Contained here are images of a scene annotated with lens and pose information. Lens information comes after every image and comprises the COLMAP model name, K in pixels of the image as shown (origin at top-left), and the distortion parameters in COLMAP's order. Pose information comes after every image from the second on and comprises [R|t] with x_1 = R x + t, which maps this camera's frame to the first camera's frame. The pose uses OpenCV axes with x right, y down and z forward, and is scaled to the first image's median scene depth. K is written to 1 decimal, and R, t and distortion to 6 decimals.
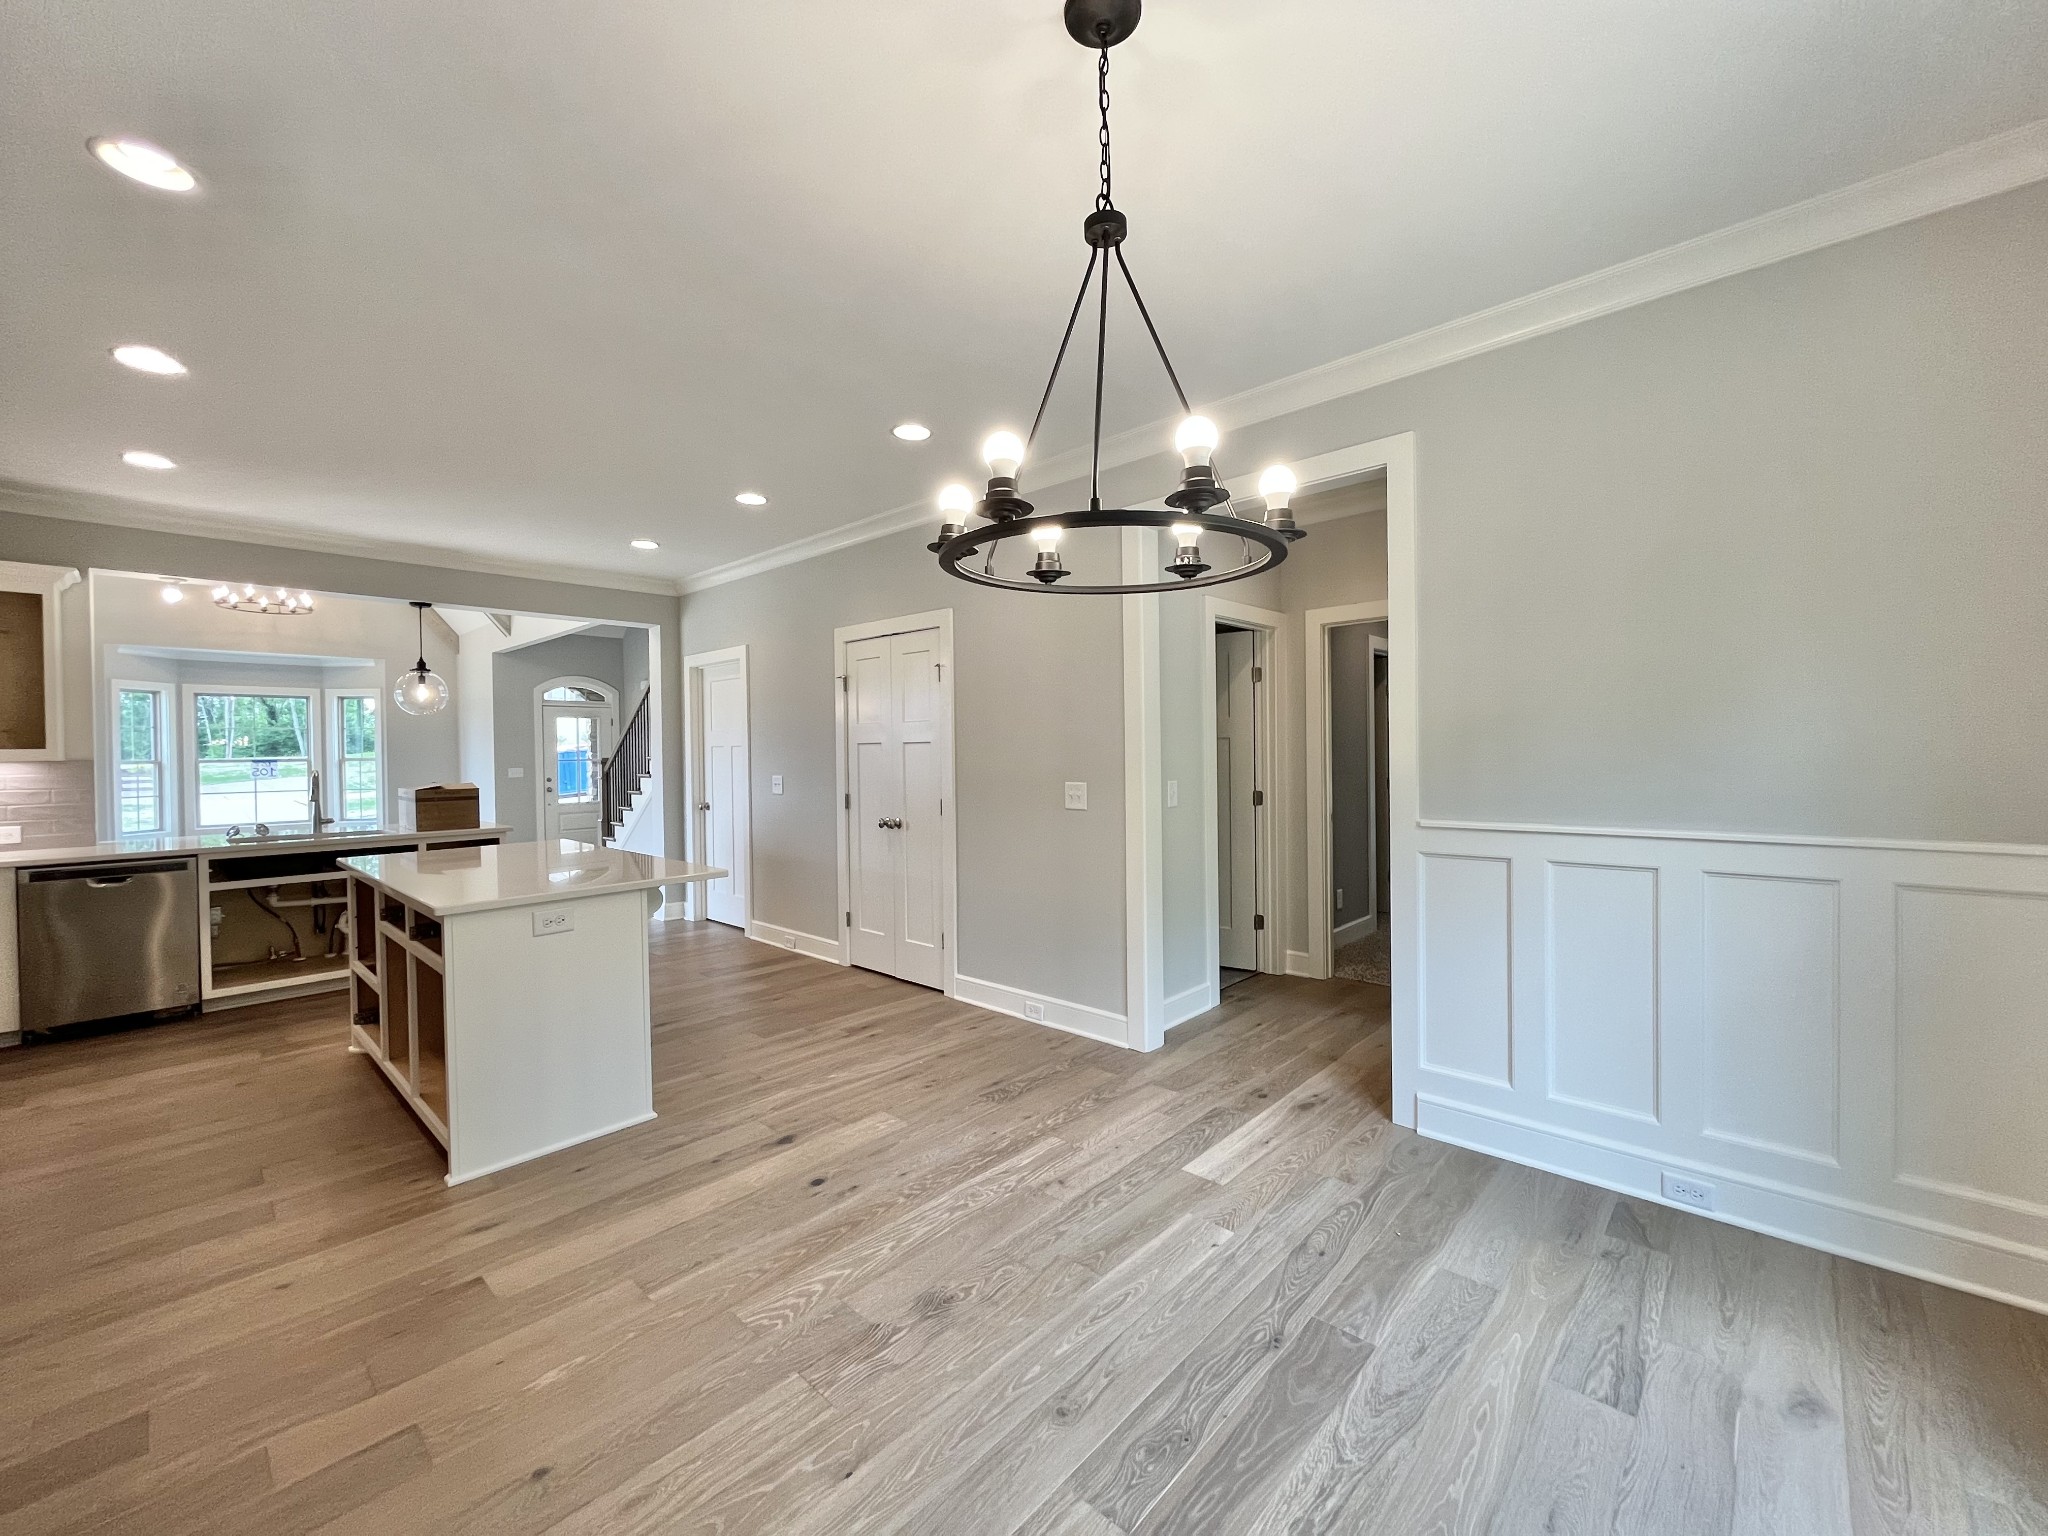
lens RADIAL K [[824.9, 0, 1029.1], [0, 824.9, 759.5], [0, 0, 1]] dist [-0.002950, 0.000161]
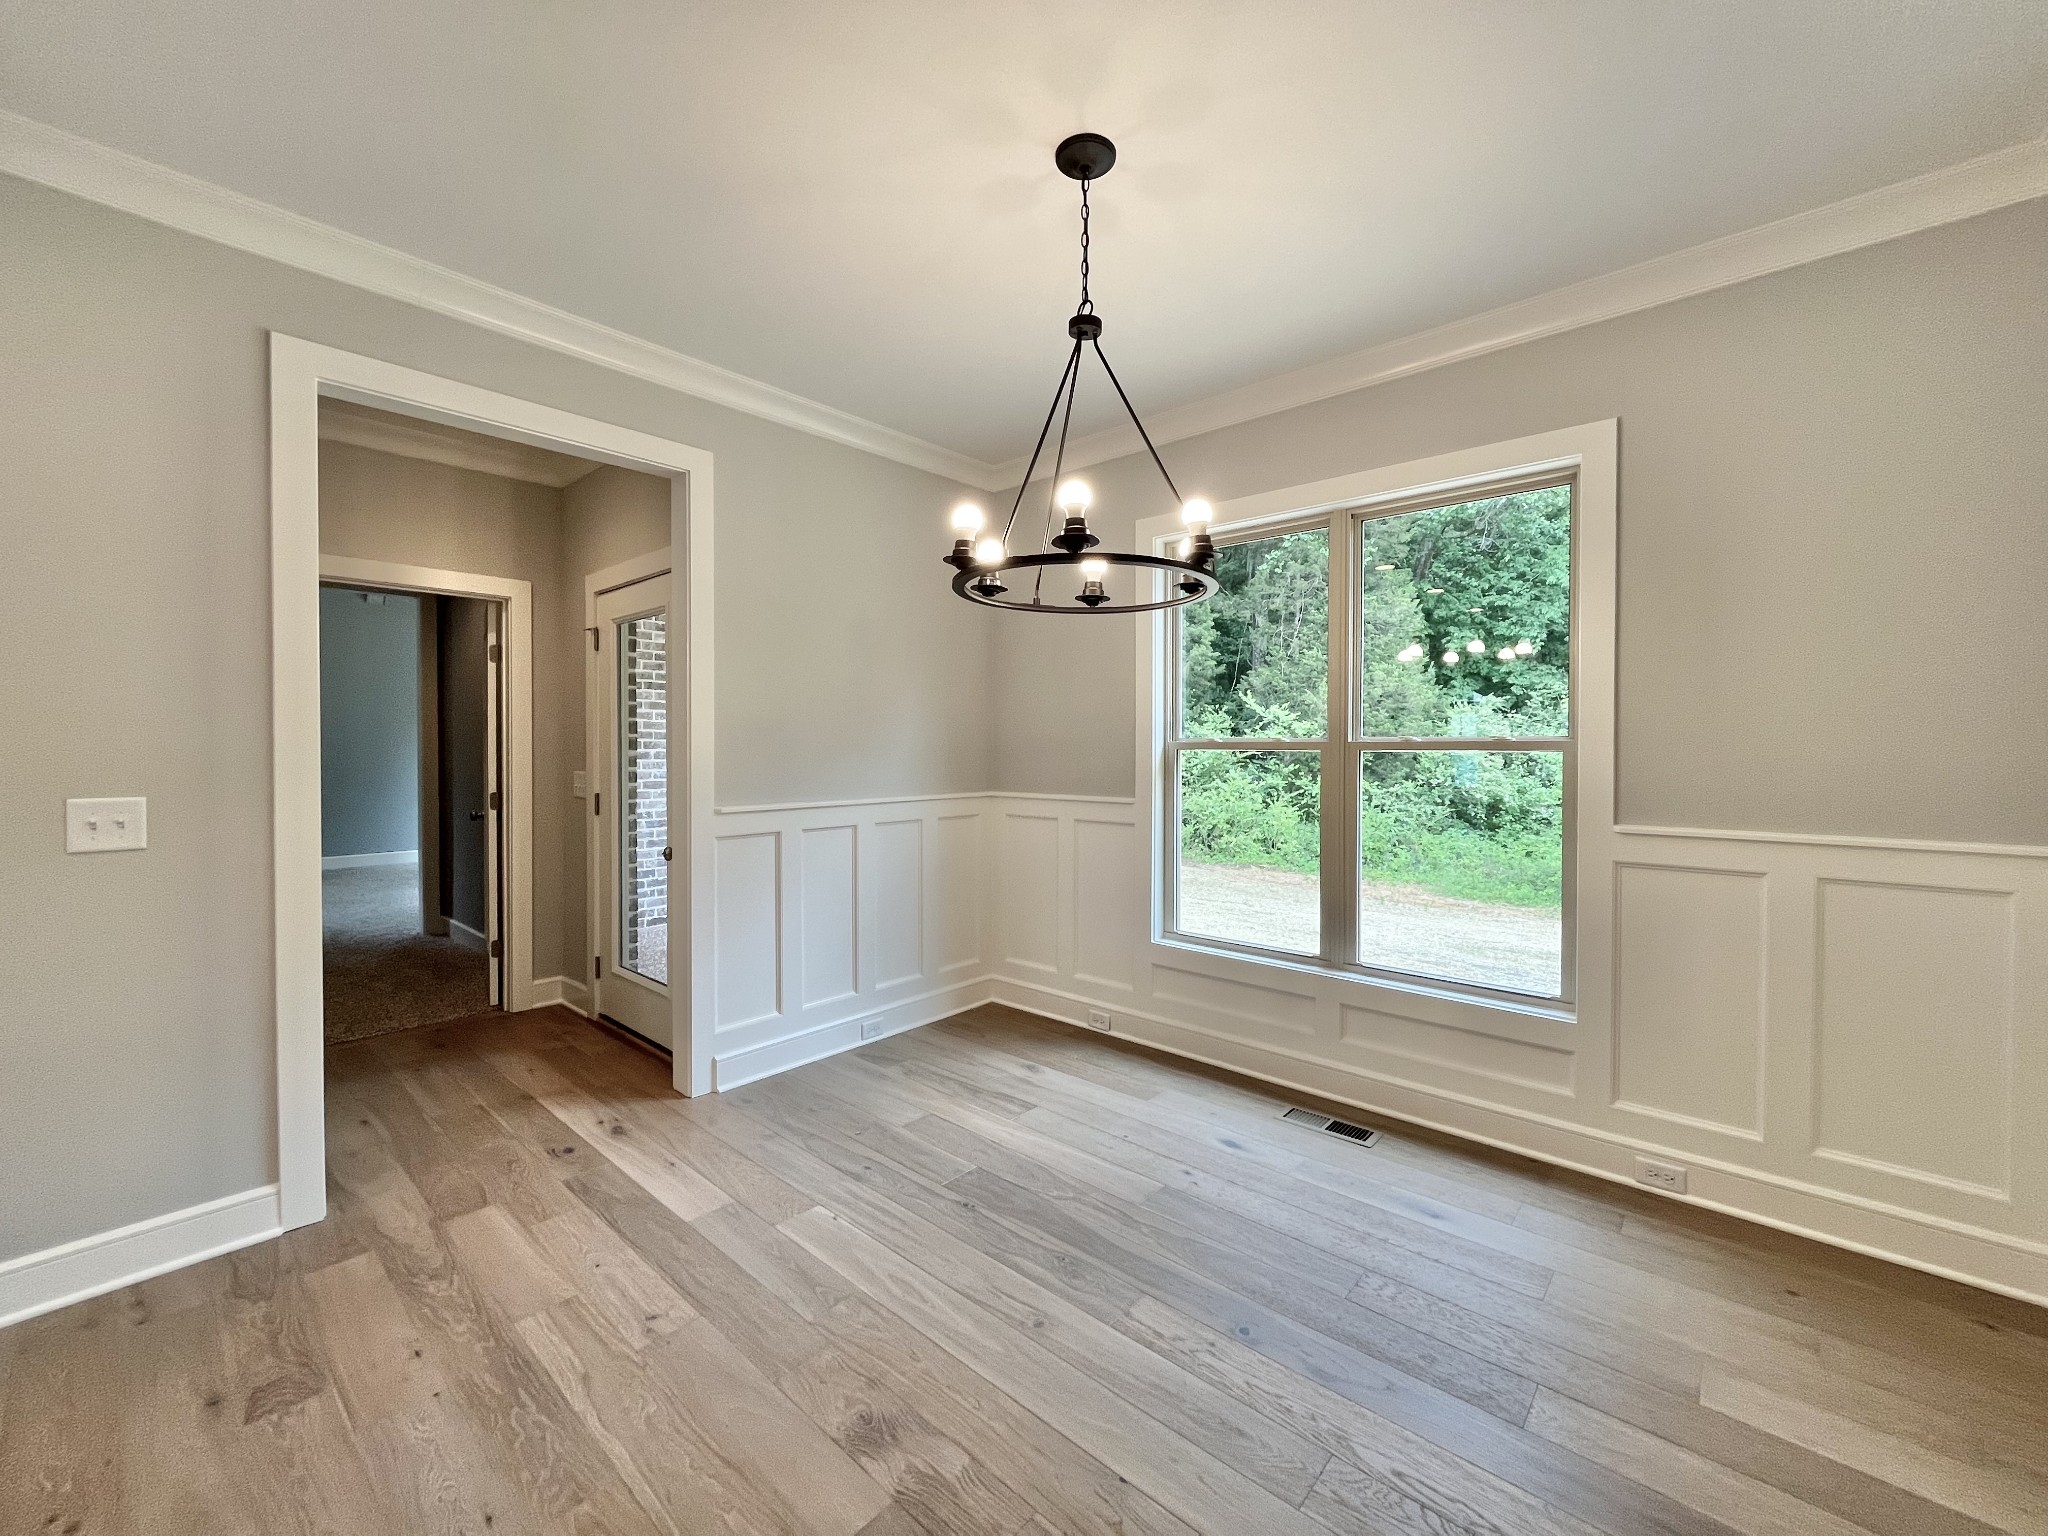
lens RADIAL K [[824.9, 0, 1024.2], [0, 824.9, 759.1], [0, 0, 1]] dist [-0.002950, 0.000161]
pose [[-0.017002, 0.008611, 0.999818, -0.462913], [0.017203, 0.999817, -0.008318, 0.018871], [-0.999707, 0.017059, -0.017147, 0.442342]]
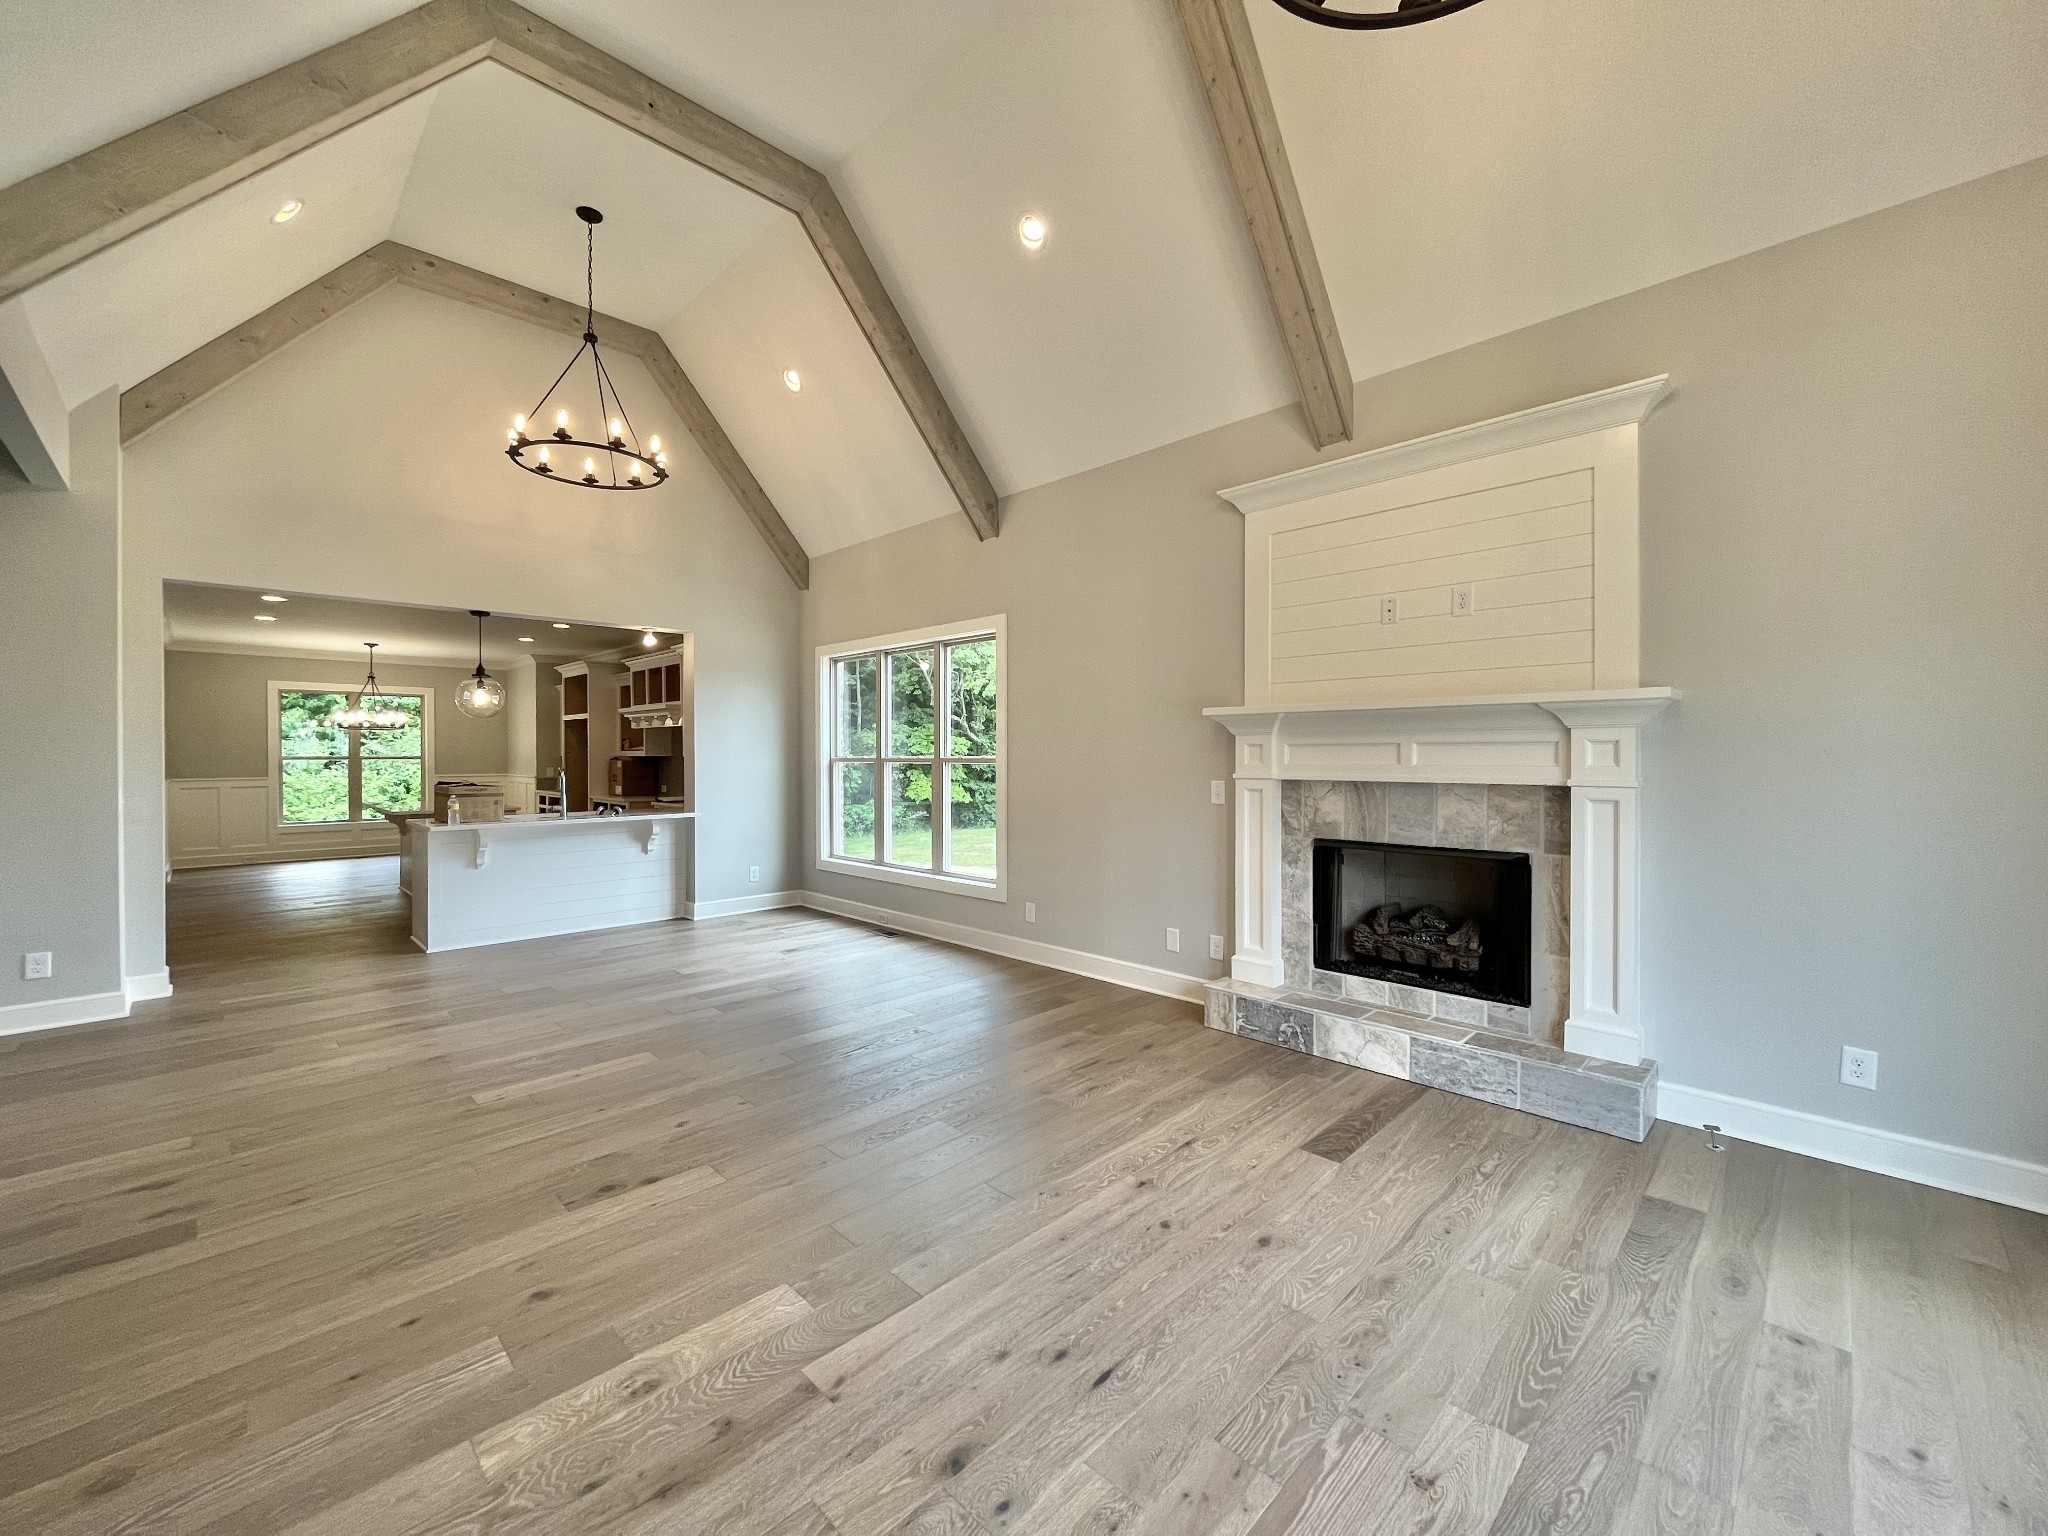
lens RADIAL K [[824.9, 0, 1031.5], [0, 824.9, 757.8], [0, 0, 1]] dist [-0.002950, 0.000161]
pose [[-0.999304, 0.014468, 0.034373, -2.102872], [0.015073, 0.999735, 0.017408, -0.015072], [-0.034112, 0.017914, -0.999257, 2.891227]]
